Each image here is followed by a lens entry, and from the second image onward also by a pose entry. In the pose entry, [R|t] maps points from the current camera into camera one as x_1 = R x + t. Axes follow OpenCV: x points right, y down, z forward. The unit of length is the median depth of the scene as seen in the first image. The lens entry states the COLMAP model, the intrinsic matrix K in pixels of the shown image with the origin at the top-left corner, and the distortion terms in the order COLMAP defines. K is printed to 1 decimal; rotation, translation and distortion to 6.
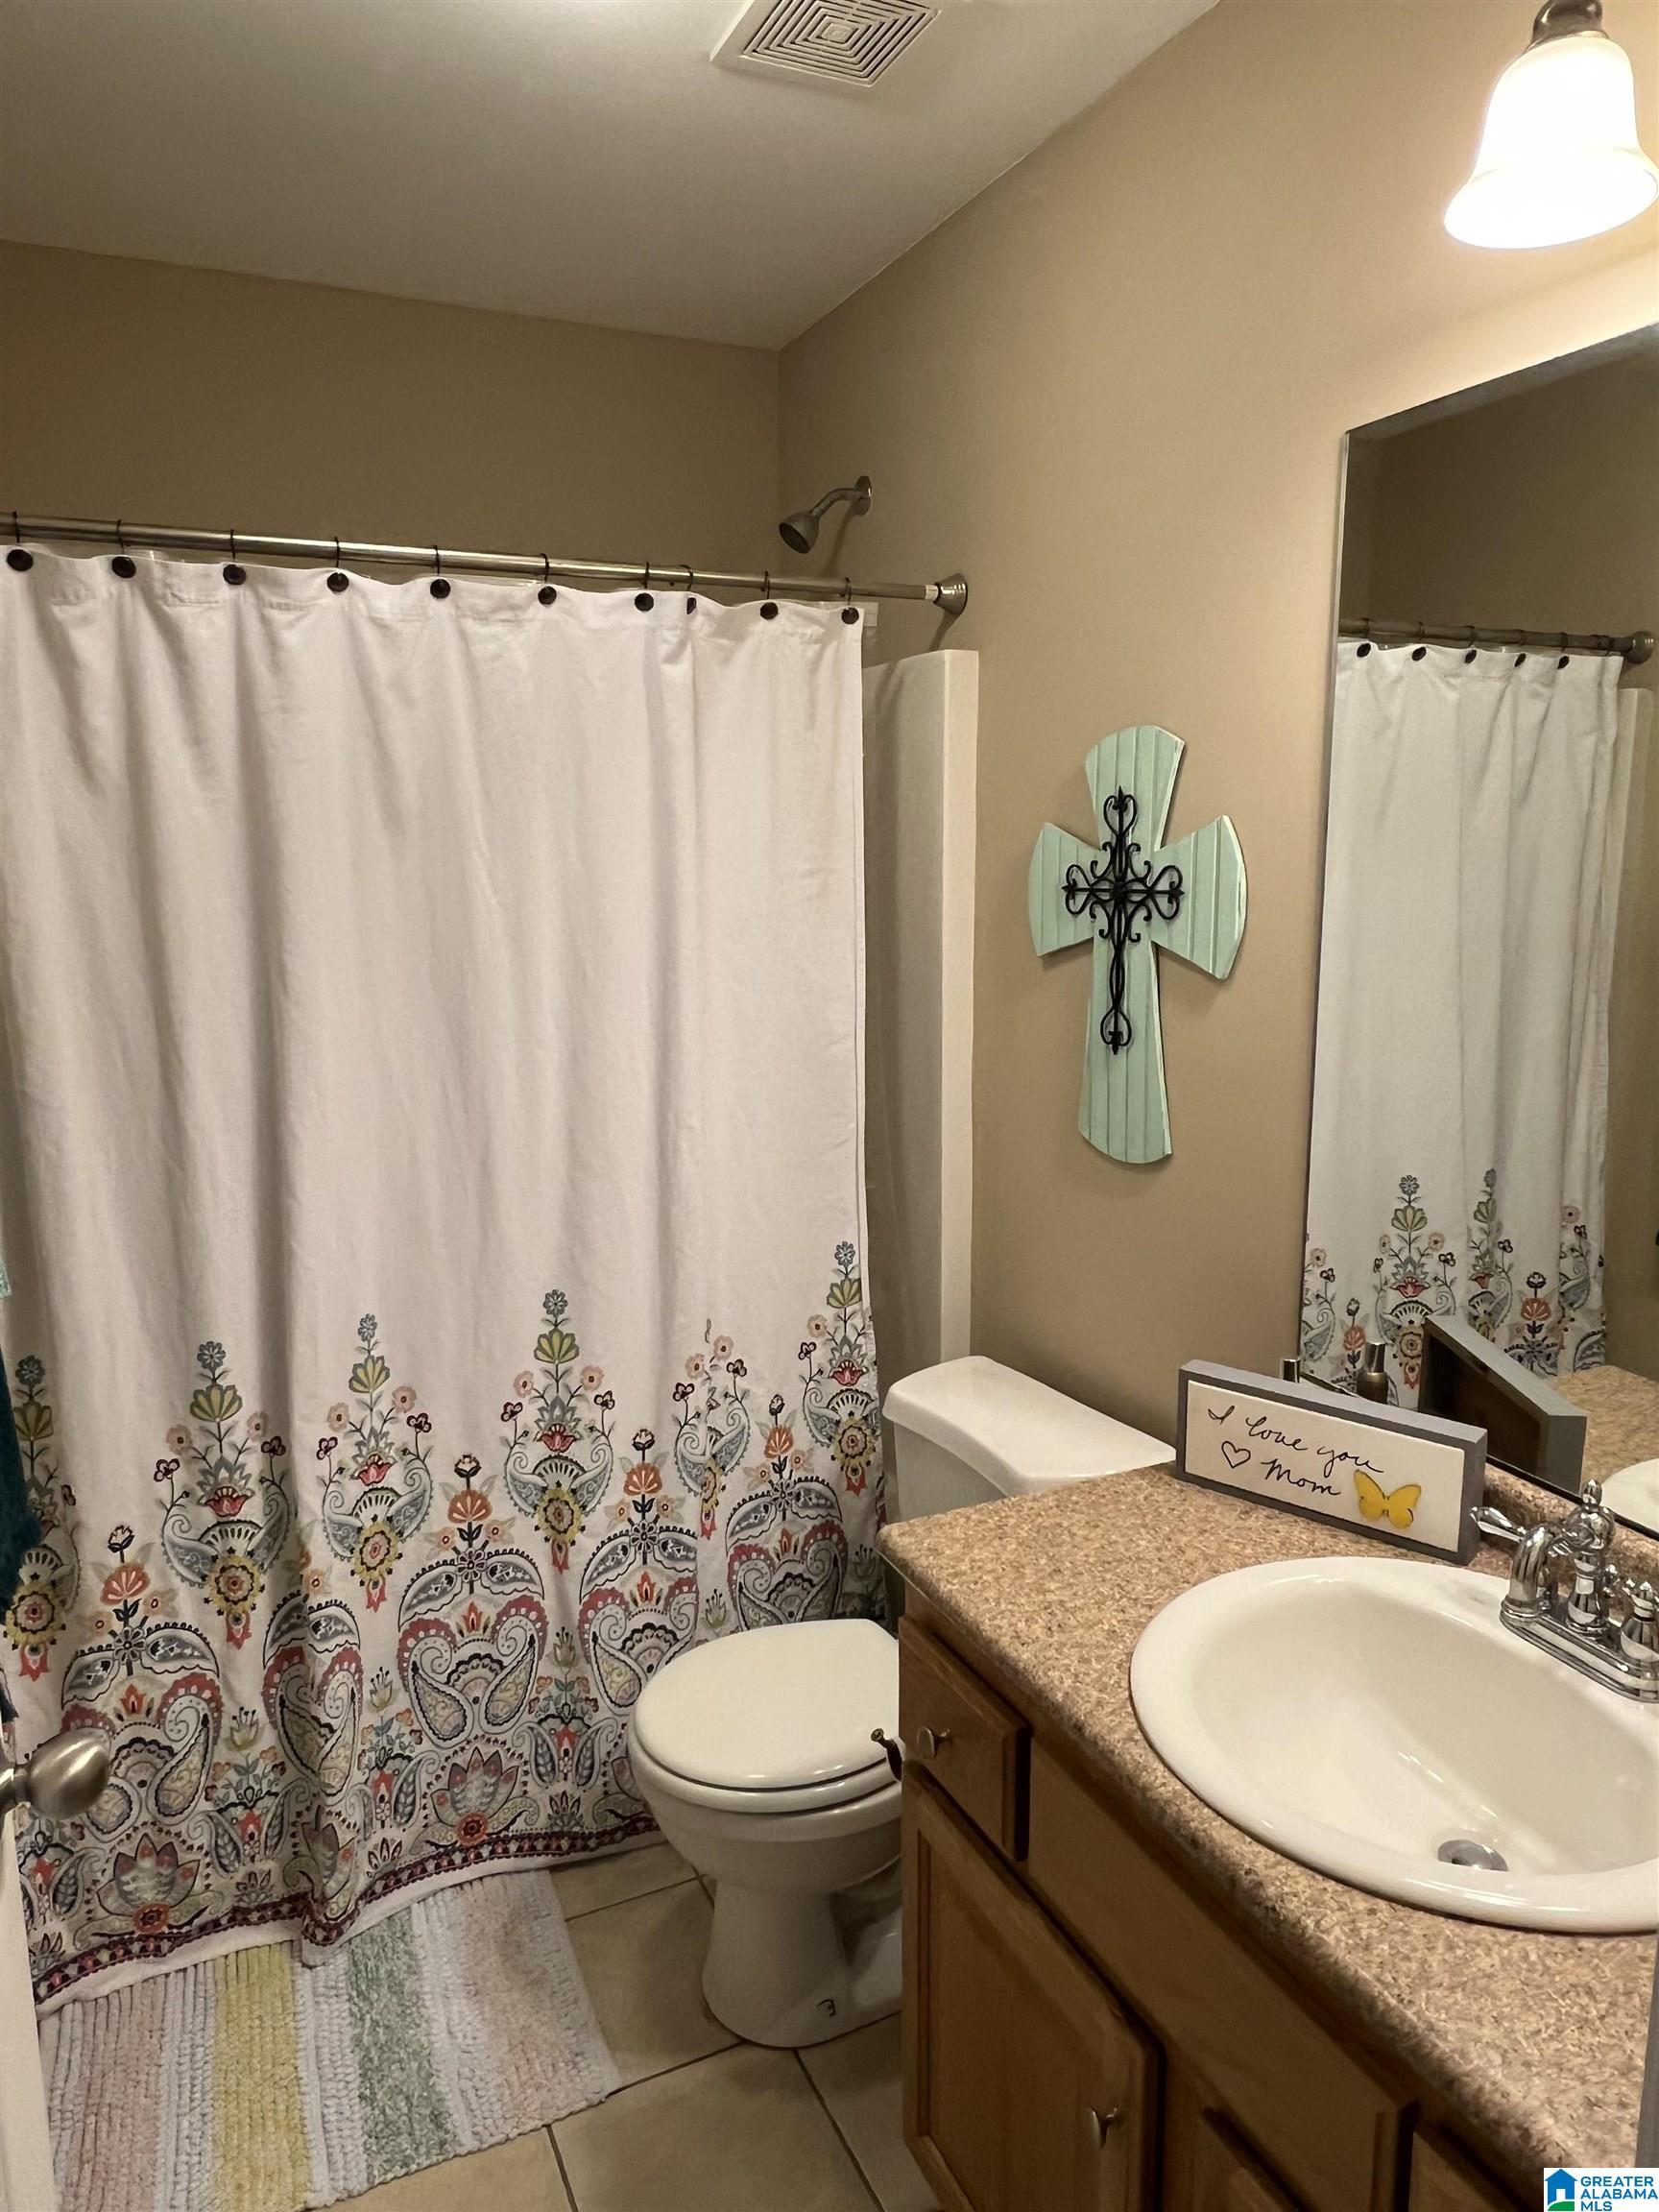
lens RADIAL K [[1419.4, 0, 798.3], [0, 1419.4, 1089.3], [0, 0, 1]] dist [-0.000363, -0.001056]
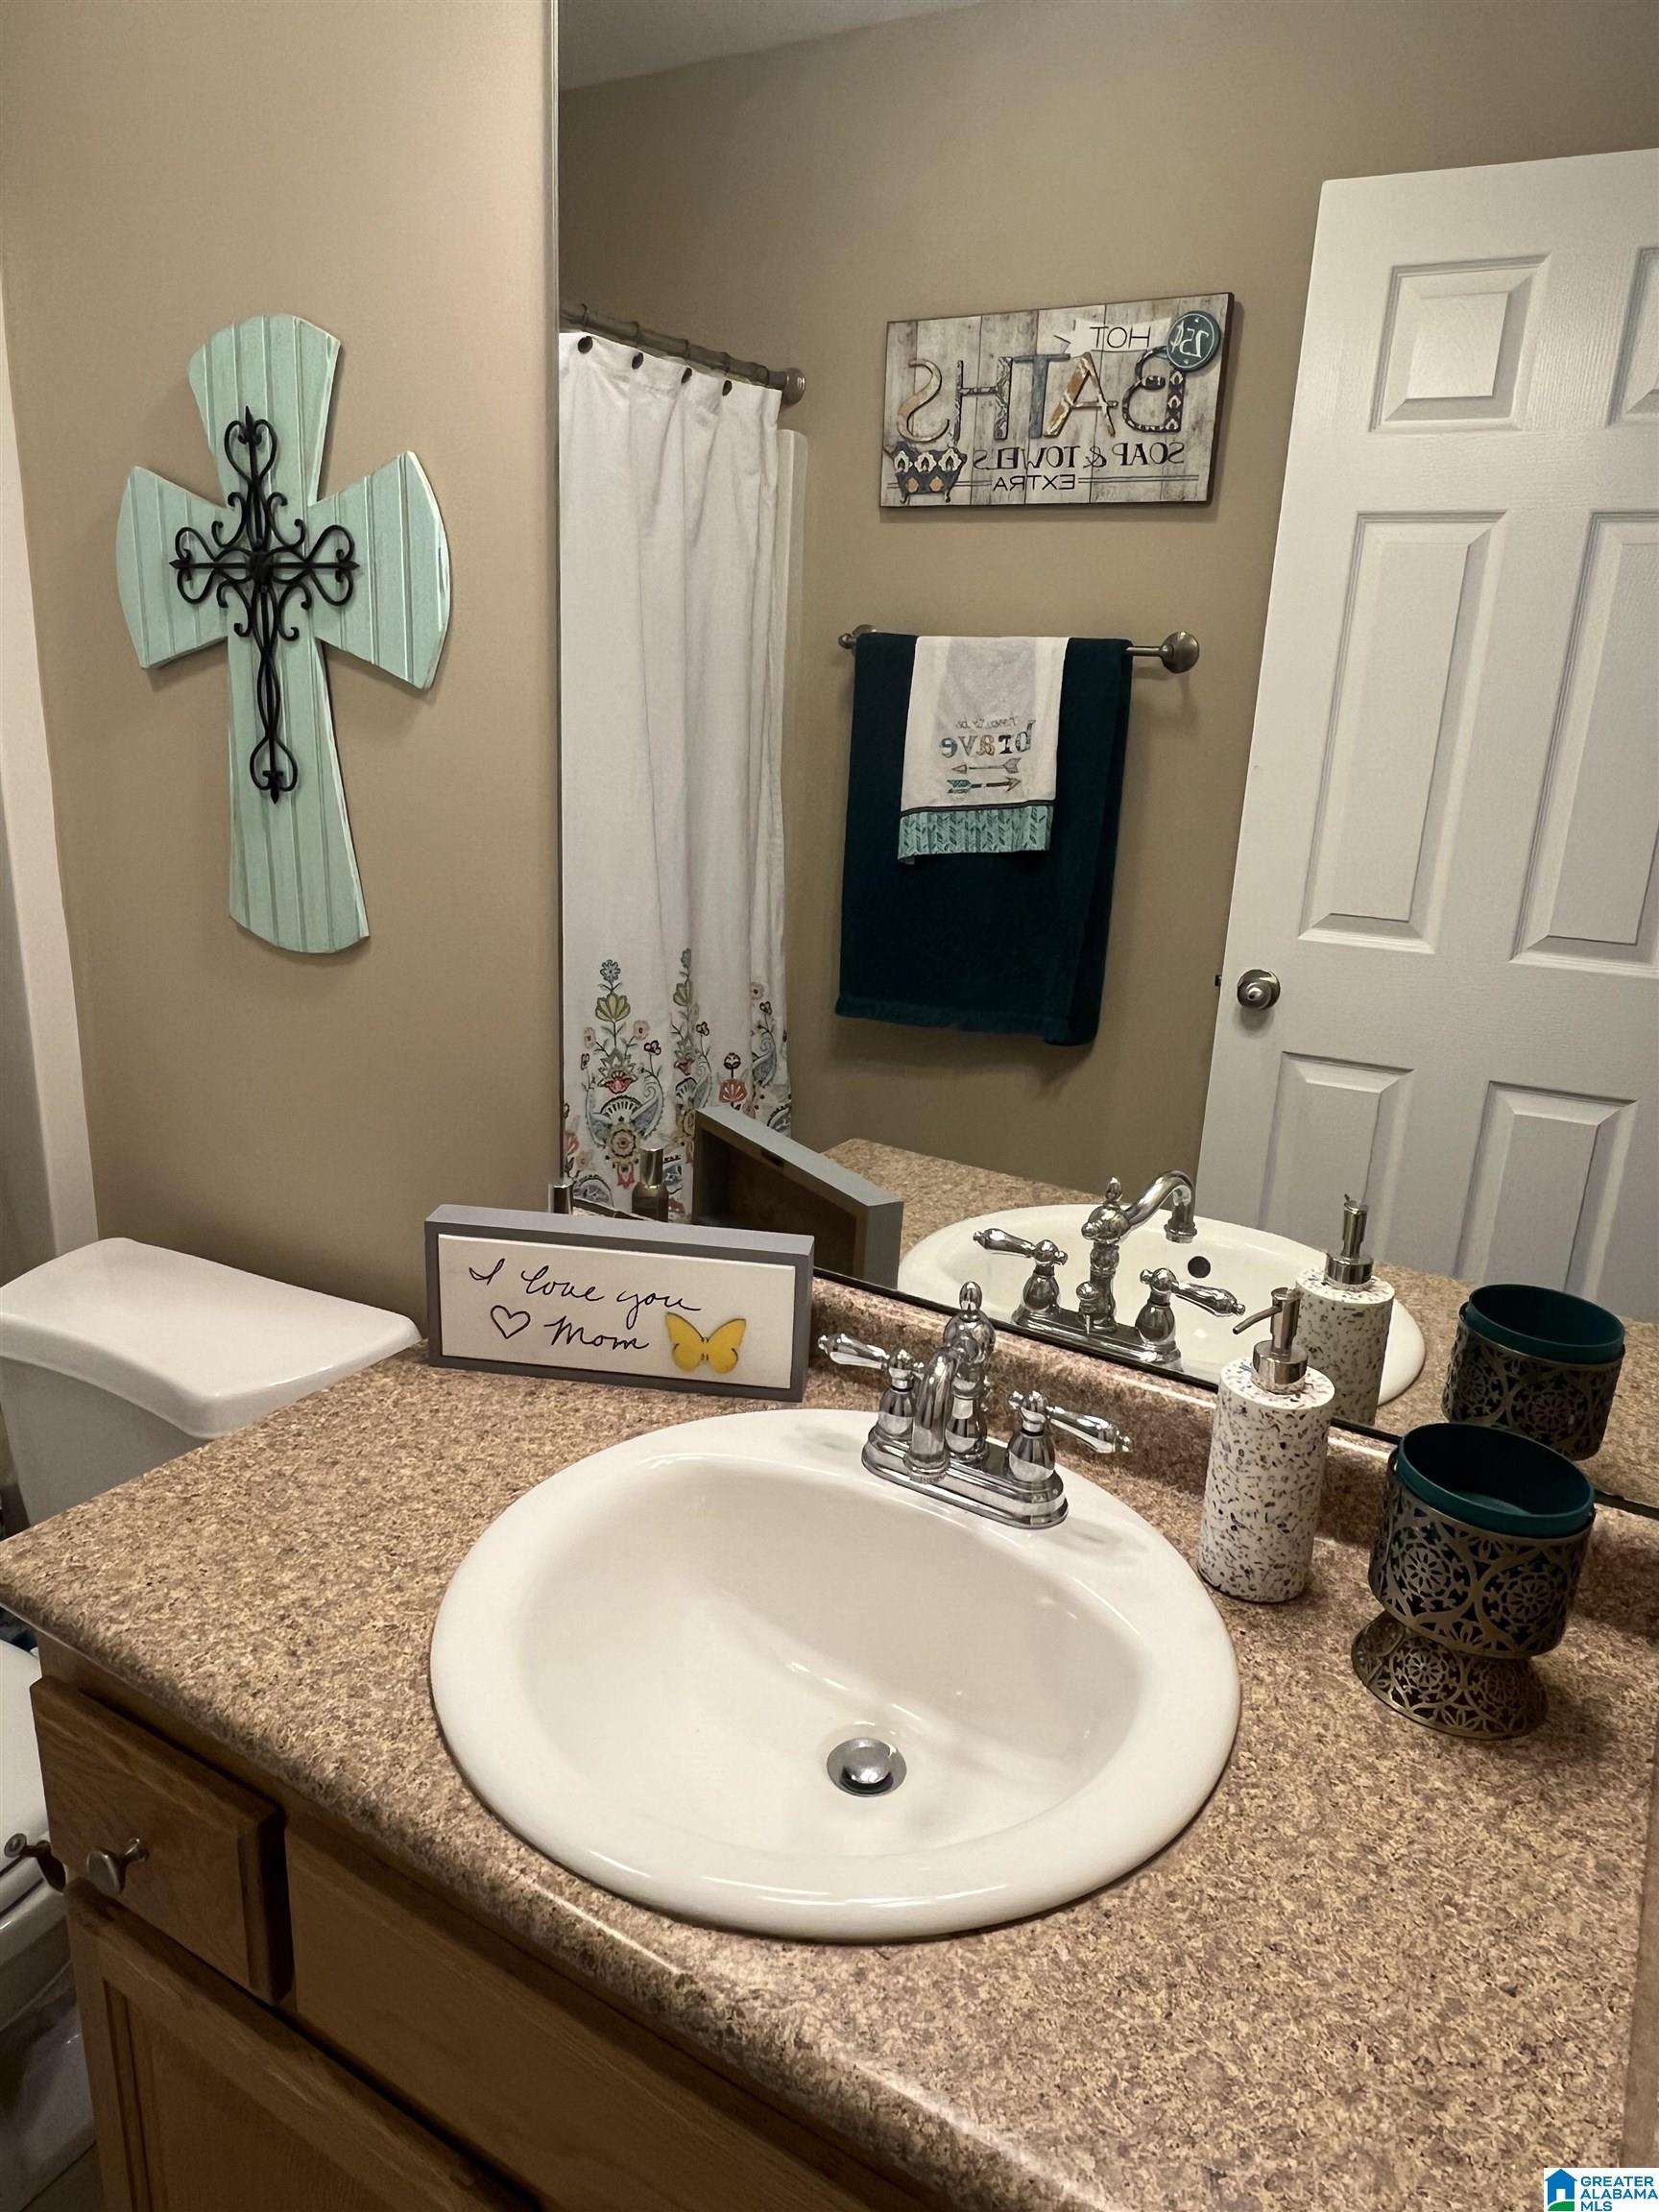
lens RADIAL K [[1444.0, 0, 829.5], [0, 1444.0, 1106.0], [0, 0, 1]] dist [-0.000381, -0.000901]
pose [[0.819445, -0.117400, 0.561005, 0.033141], [0.039000, 0.987950, 0.149779, 0.039533], [-0.571829, -0.100856, 0.814150, 0.311569]]
